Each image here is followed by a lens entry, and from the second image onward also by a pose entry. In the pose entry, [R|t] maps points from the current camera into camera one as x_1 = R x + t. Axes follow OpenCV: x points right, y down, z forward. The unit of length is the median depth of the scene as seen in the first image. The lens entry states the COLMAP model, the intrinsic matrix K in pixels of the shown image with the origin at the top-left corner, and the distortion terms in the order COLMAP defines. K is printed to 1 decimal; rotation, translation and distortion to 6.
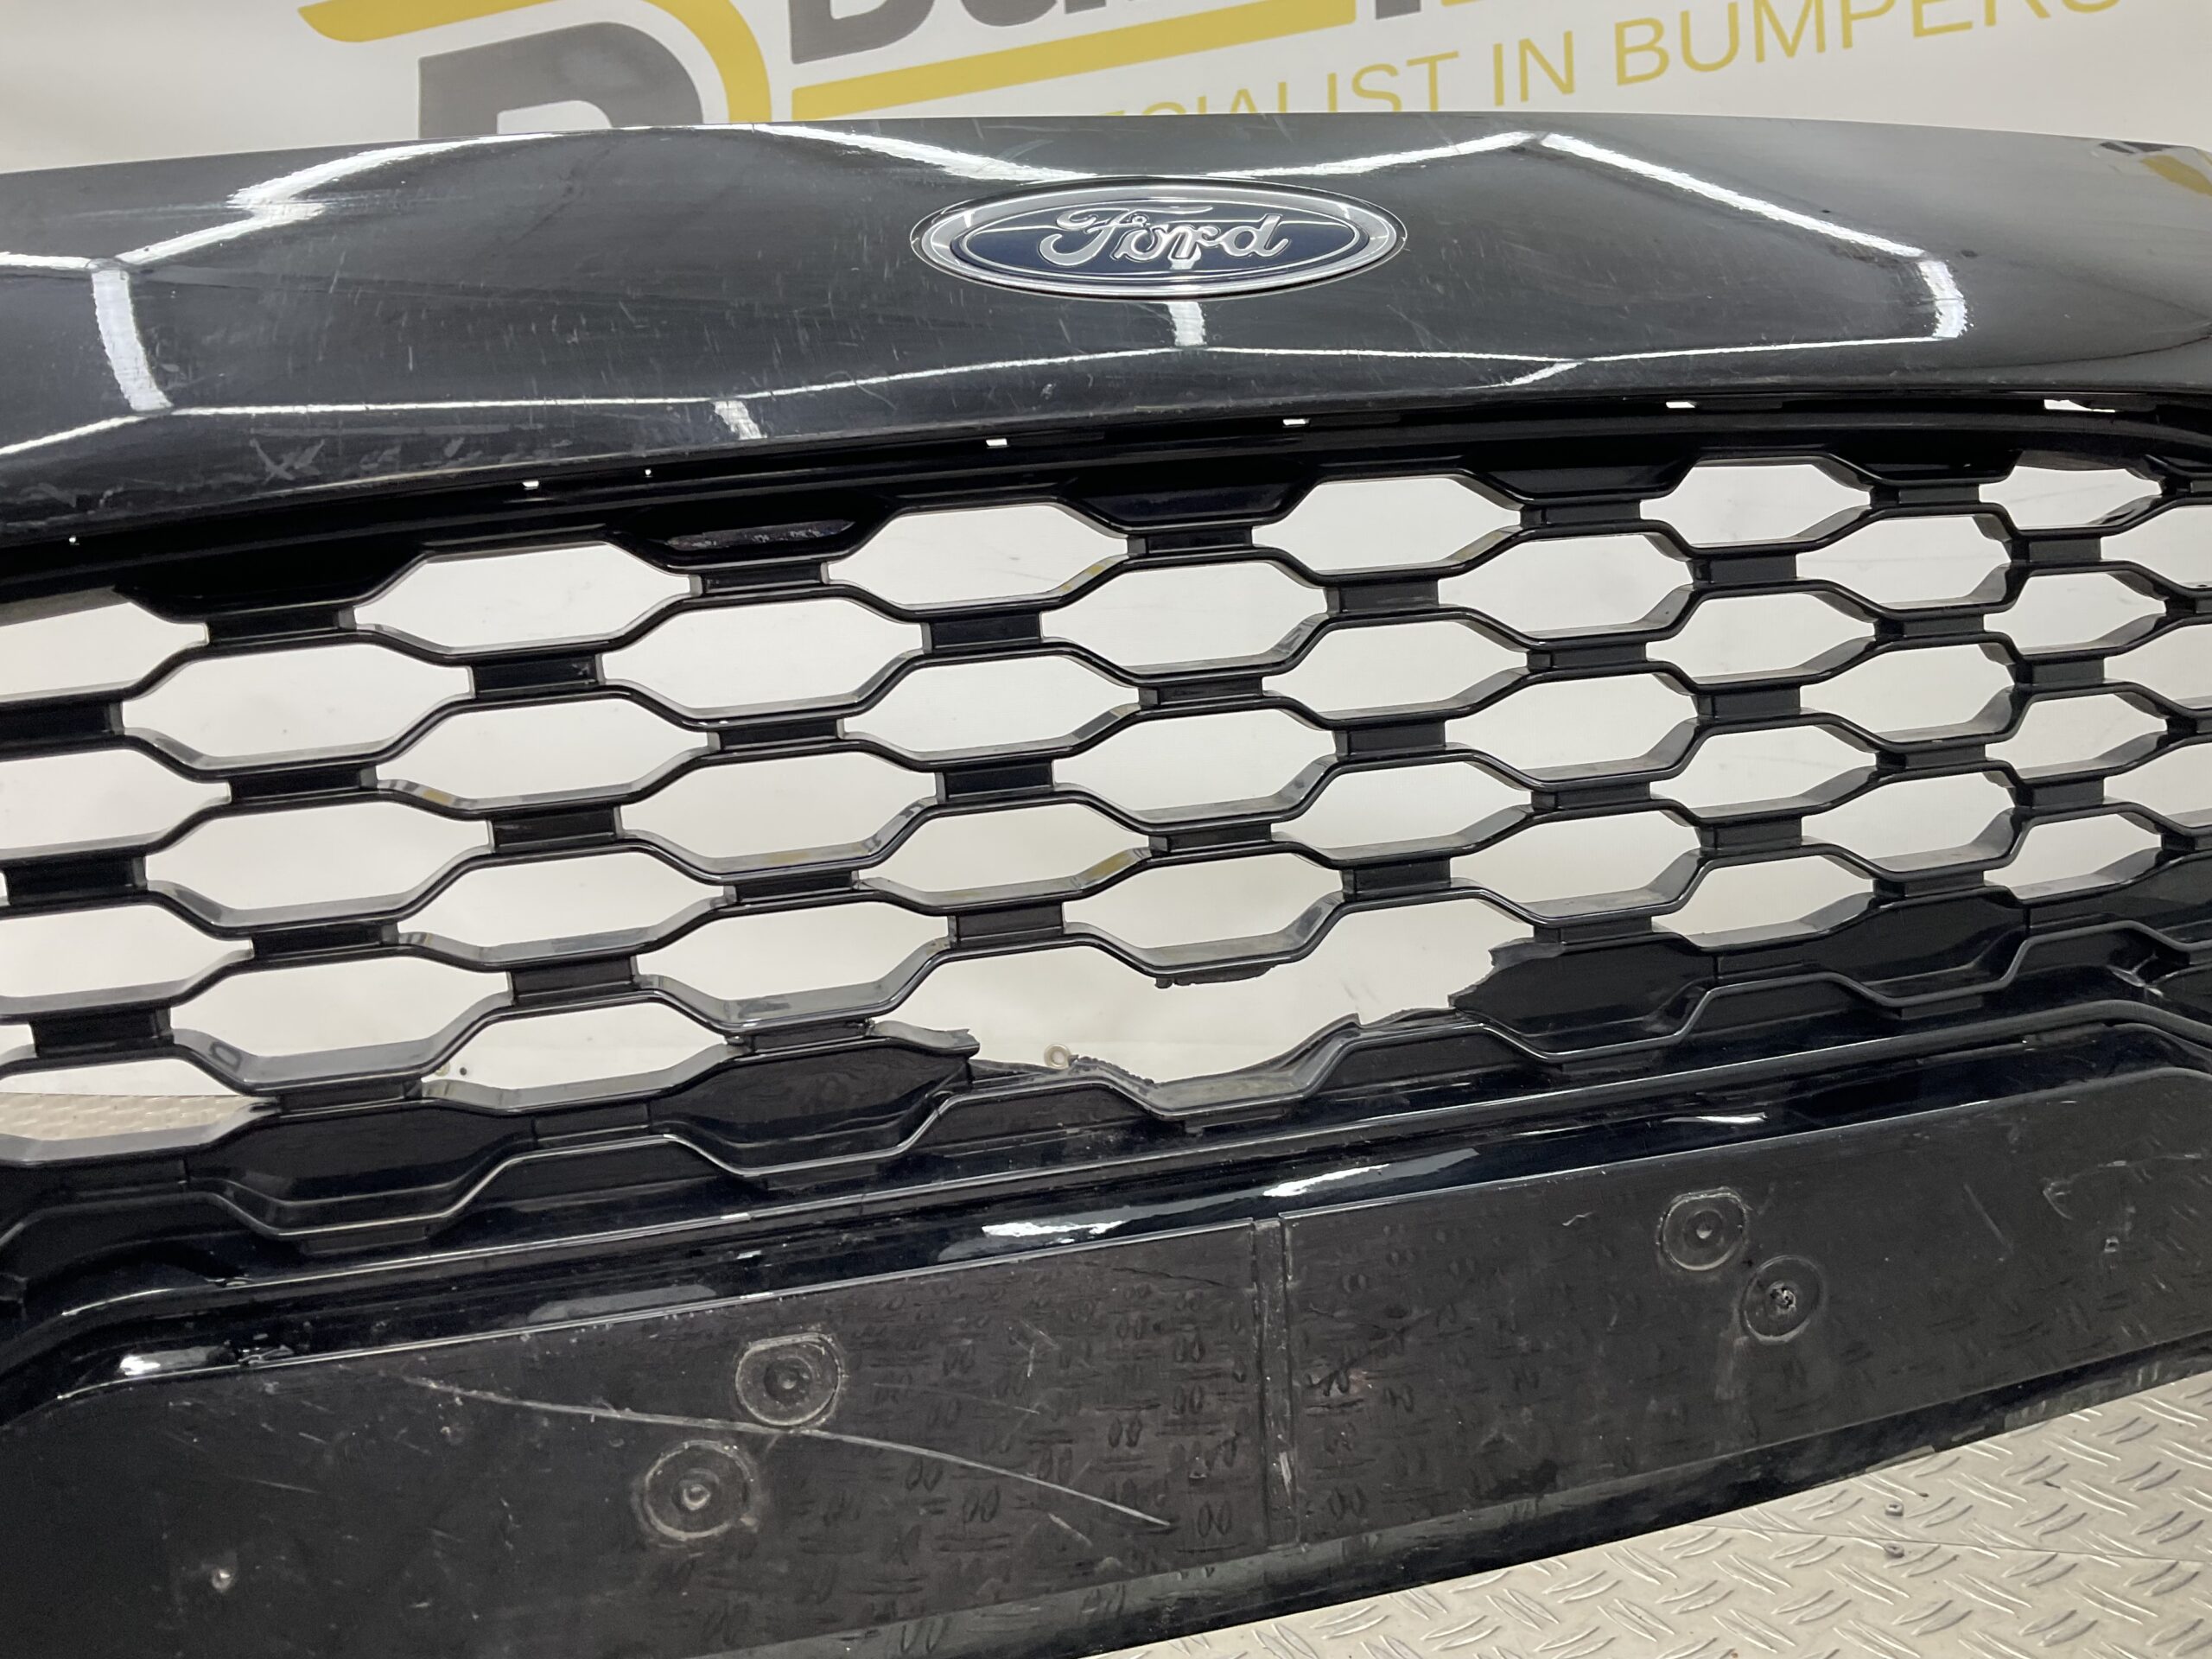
lens RADIAL K [[1842.5, 0, 1096.2], [0, 1842.5, 833.9], [0, 0, 1]] dist [0.136646, -0.307971]
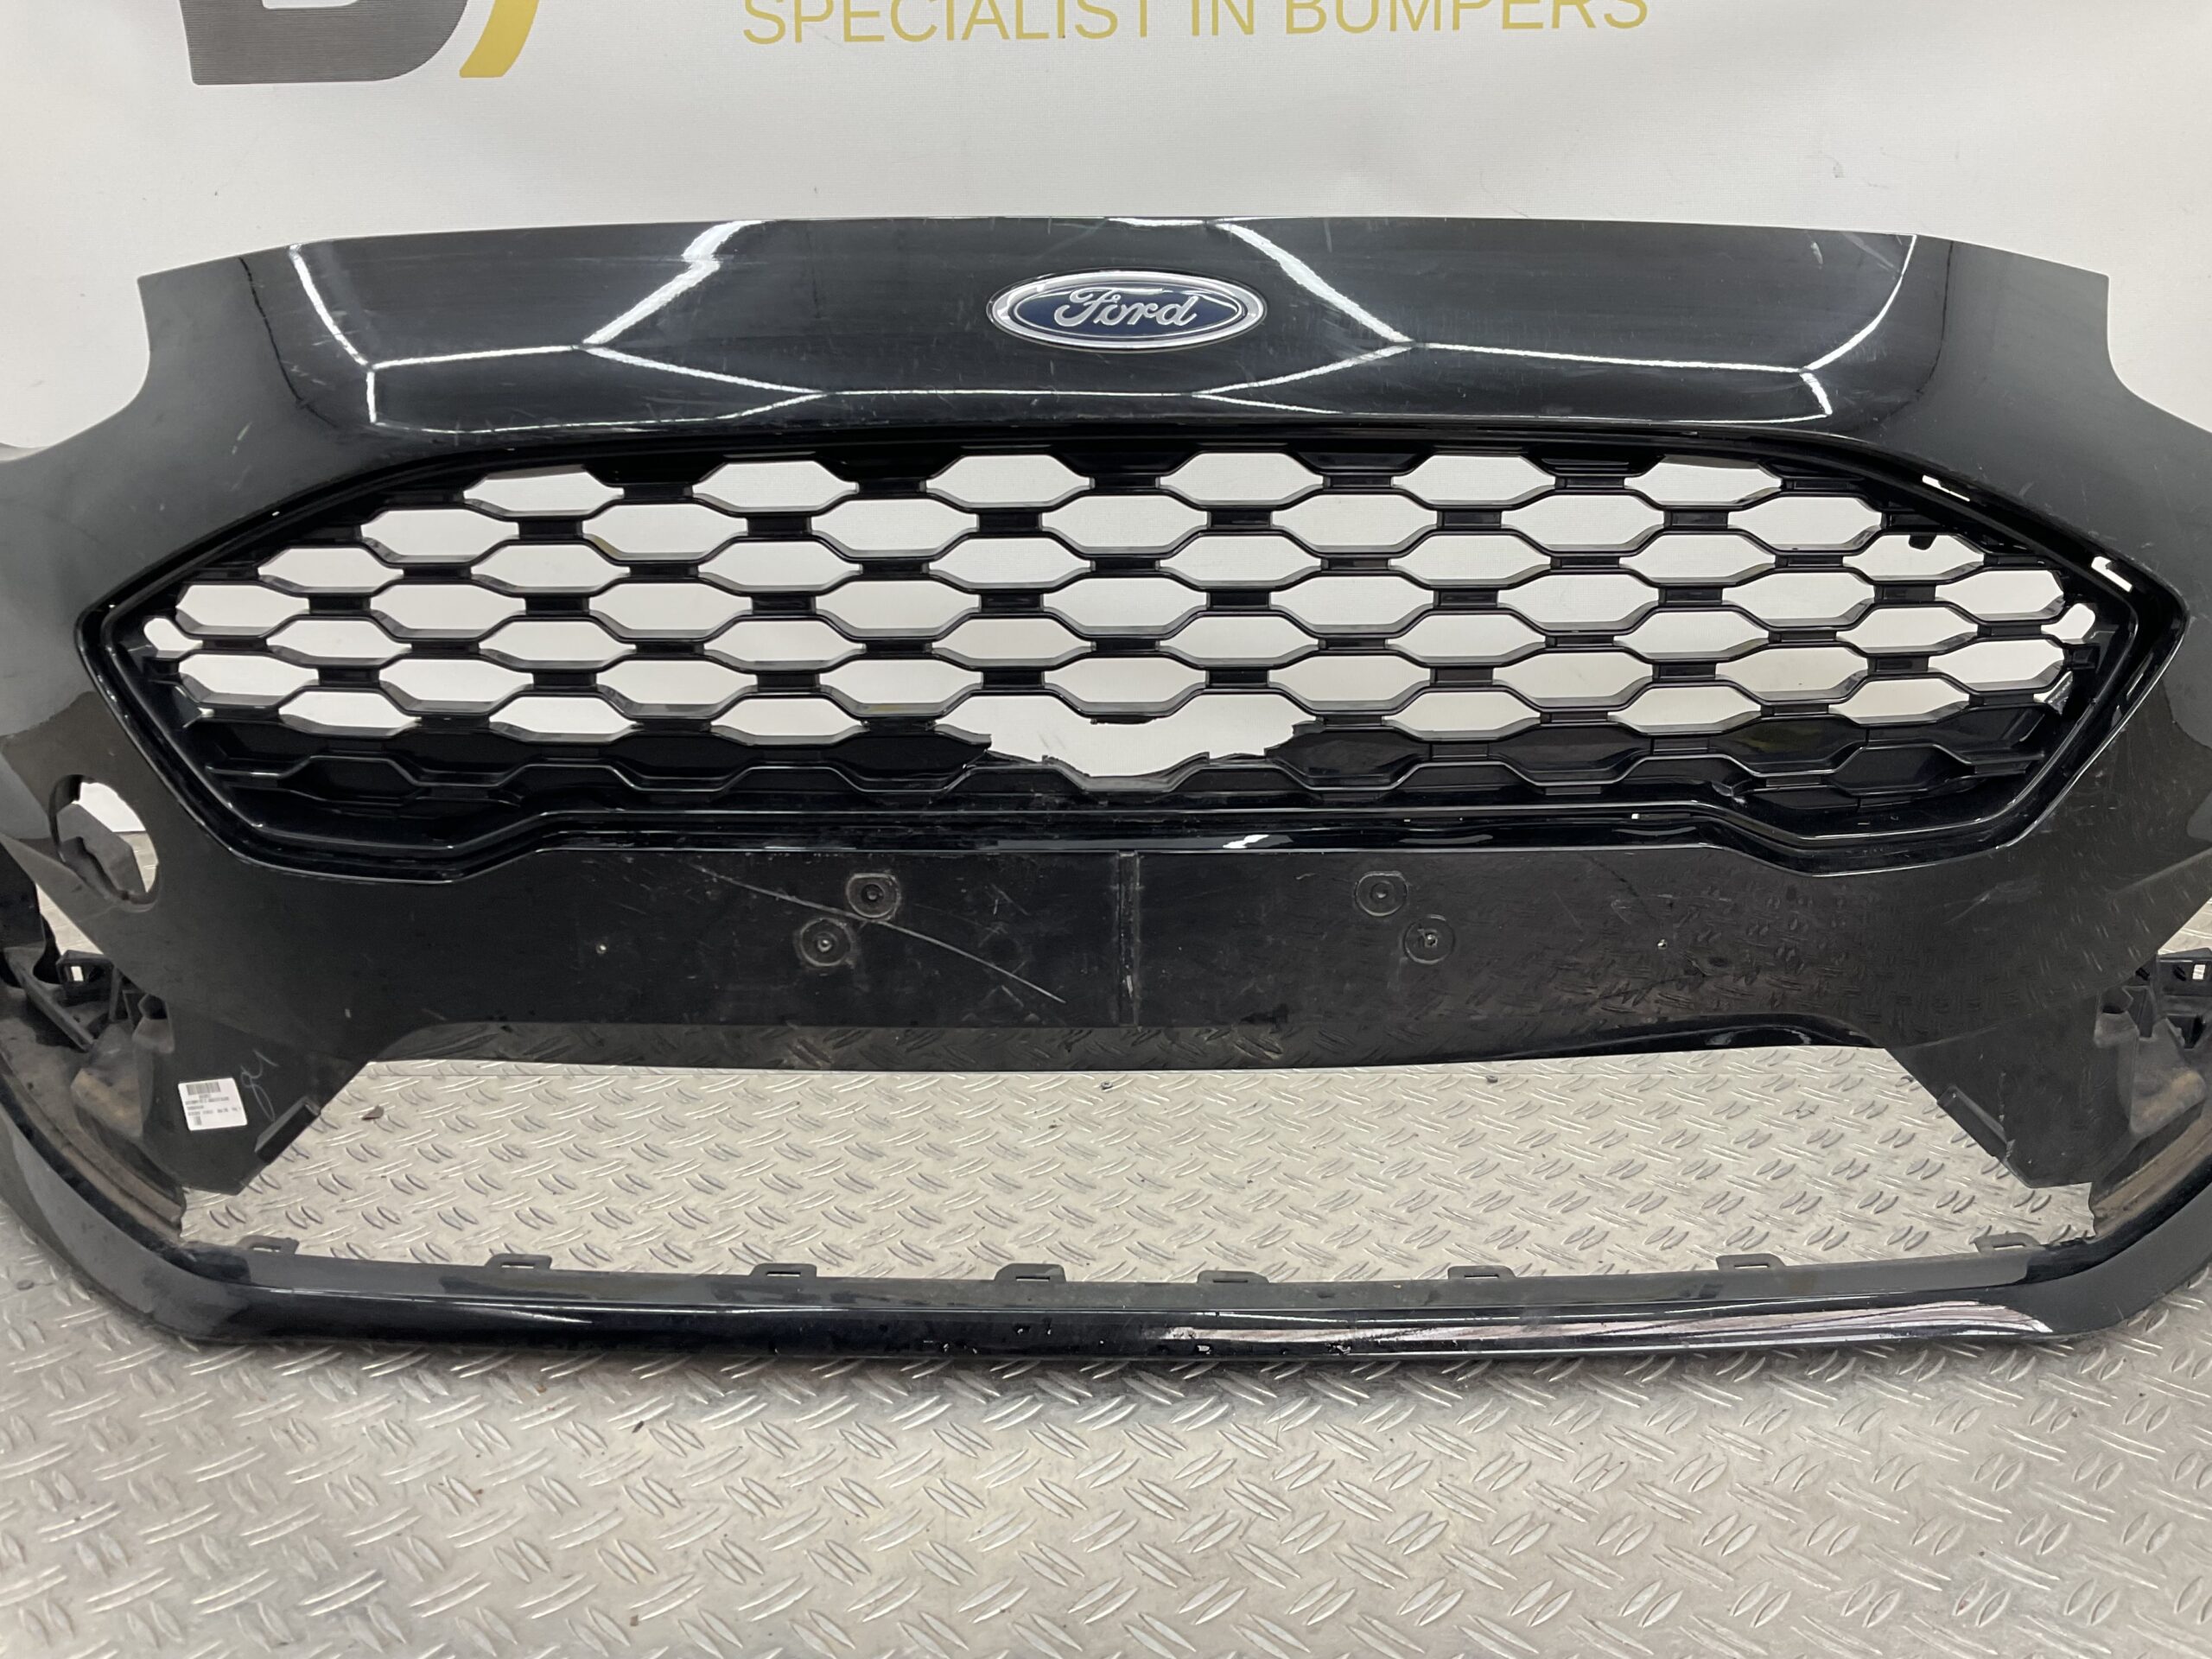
lens RADIAL K [[1842.5, 0, 1096.2], [0, 1842.5, 833.9], [0, 0, 1]] dist [0.136646, -0.307971]
pose [[0.972062, 0.127497, -0.197080, 0.431323], [-0.100045, 0.984580, 0.143503, -0.075502], [0.212338, -0.119776, 0.969828, -0.824422]]
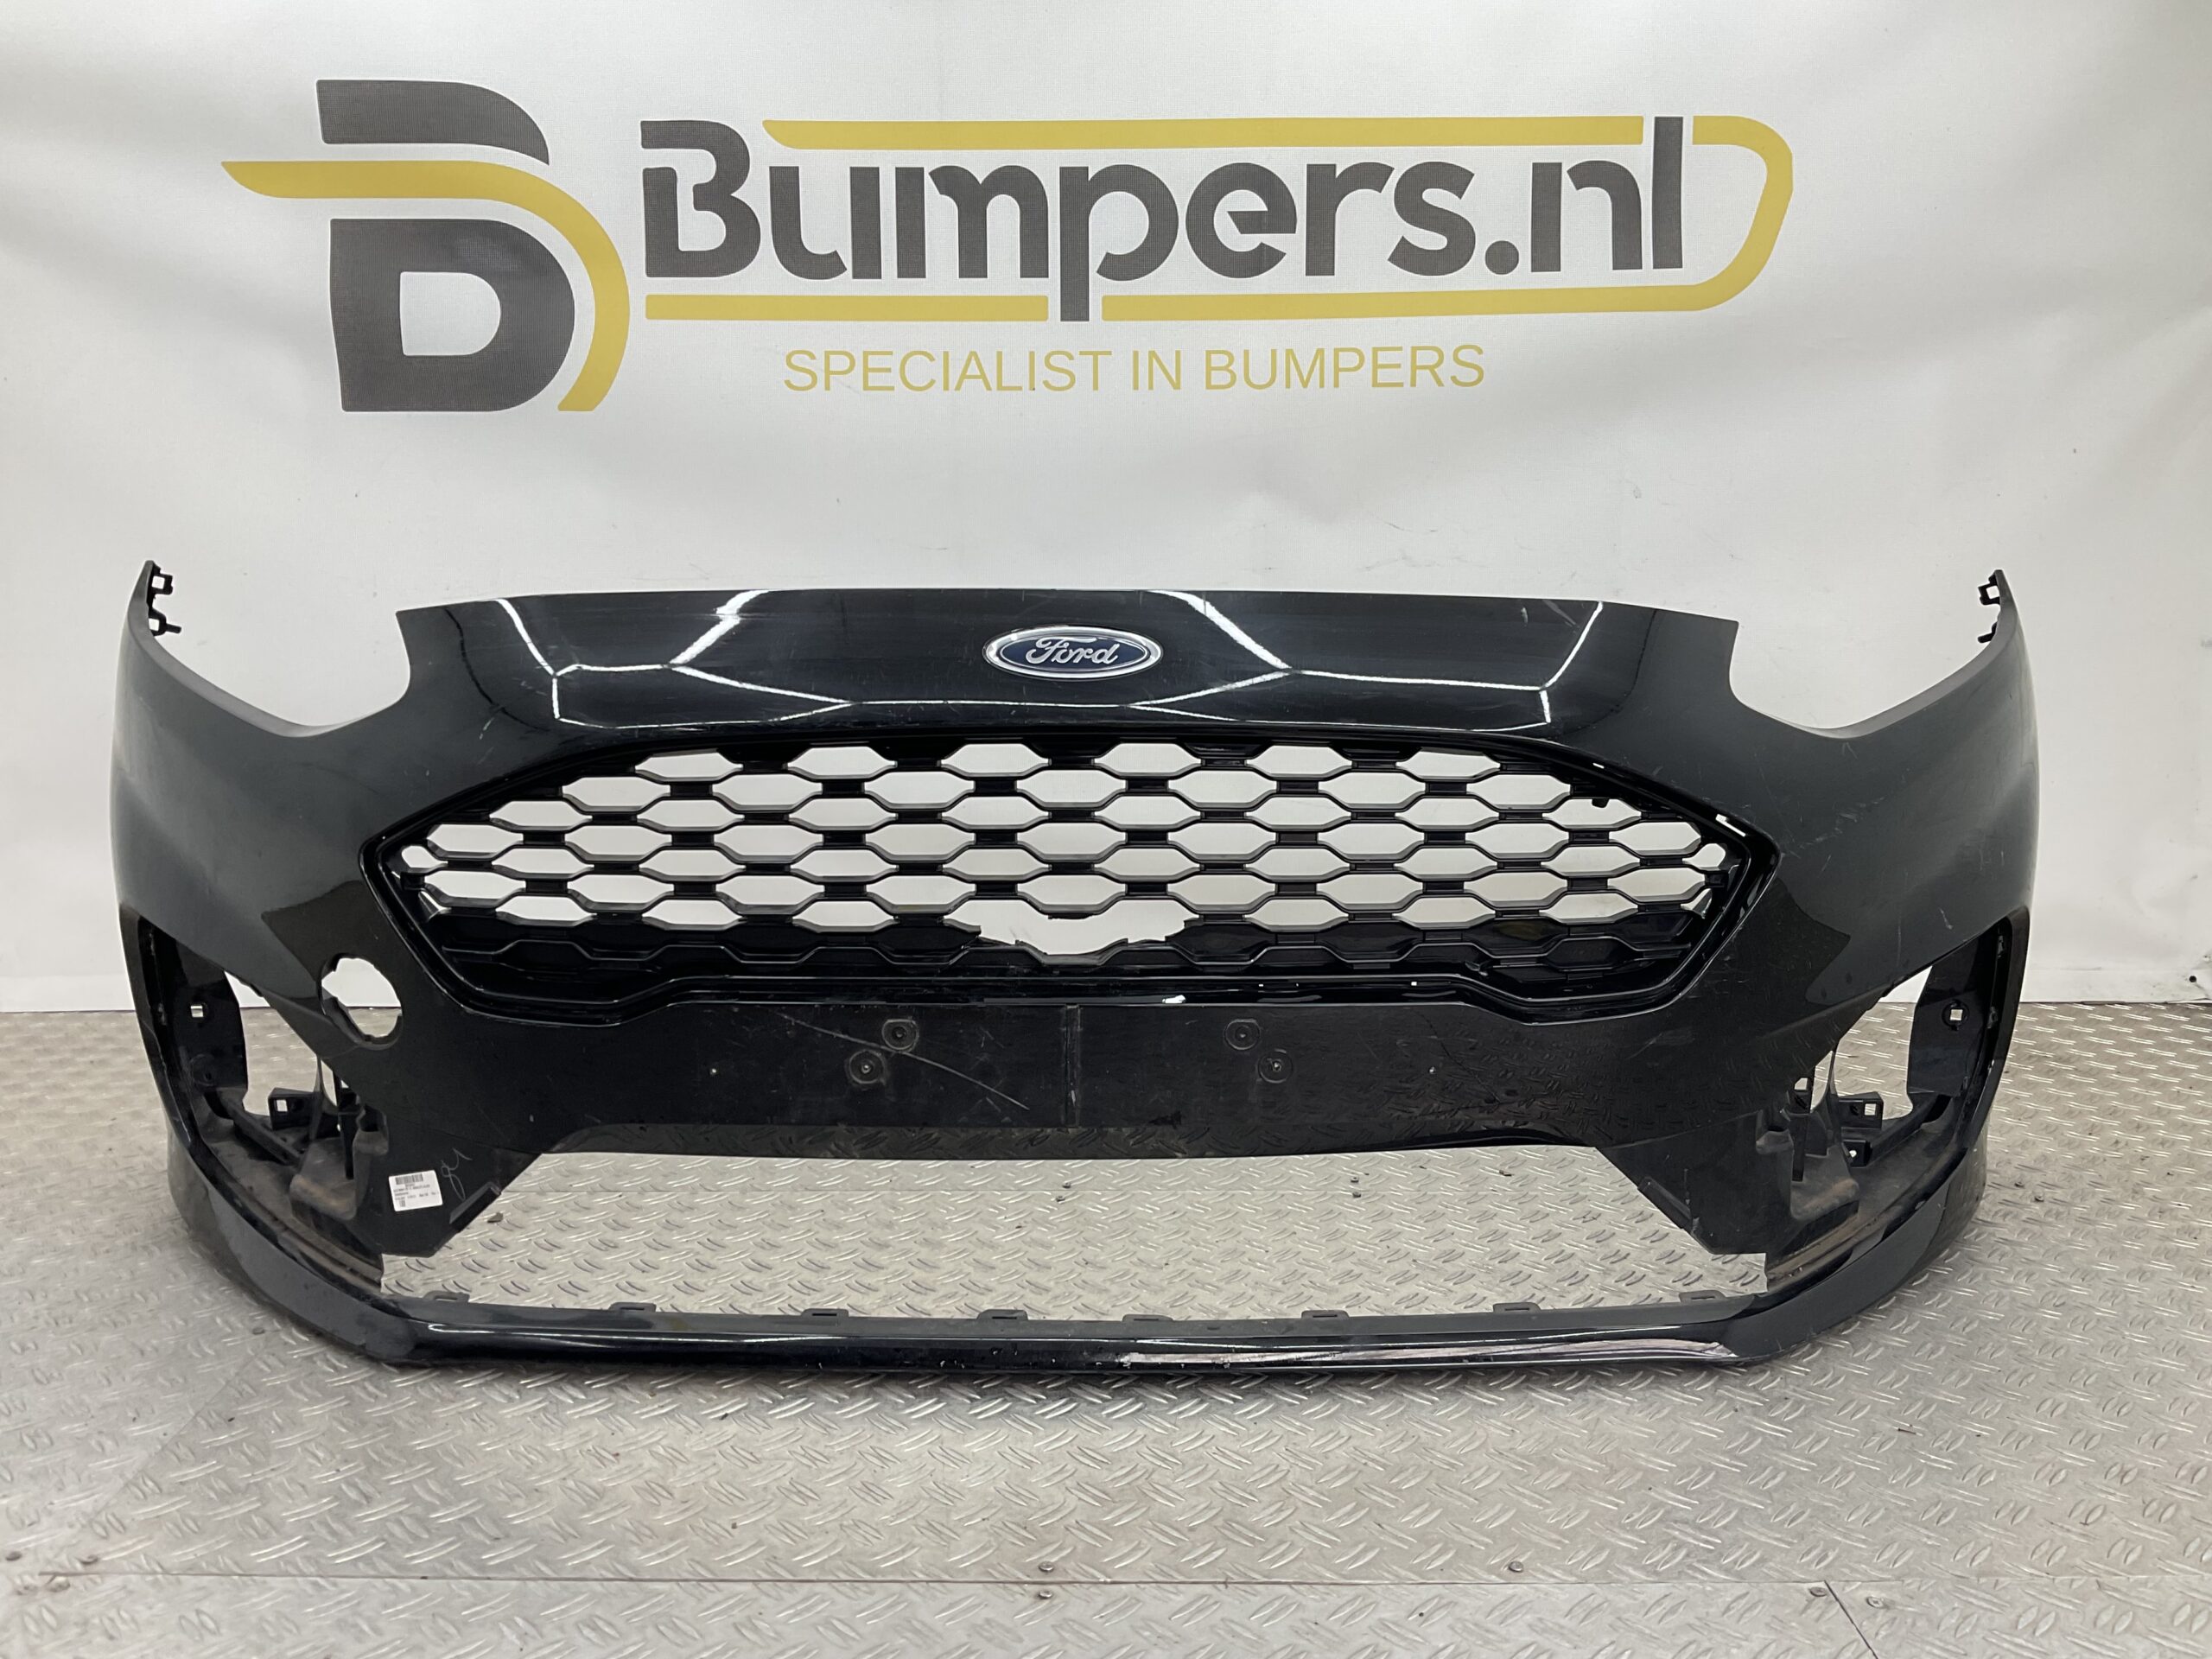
lens RADIAL K [[1842.5, 0, 1096.2], [0, 1842.5, 833.9], [0, 0, 1]] dist [0.136646, -0.307971]
pose [[0.975078, 0.111813, -0.191625, 0.637794], [-0.106731, 0.993611, 0.036675, -0.155666], [0.194502, -0.015309, 0.980783, -1.733738]]
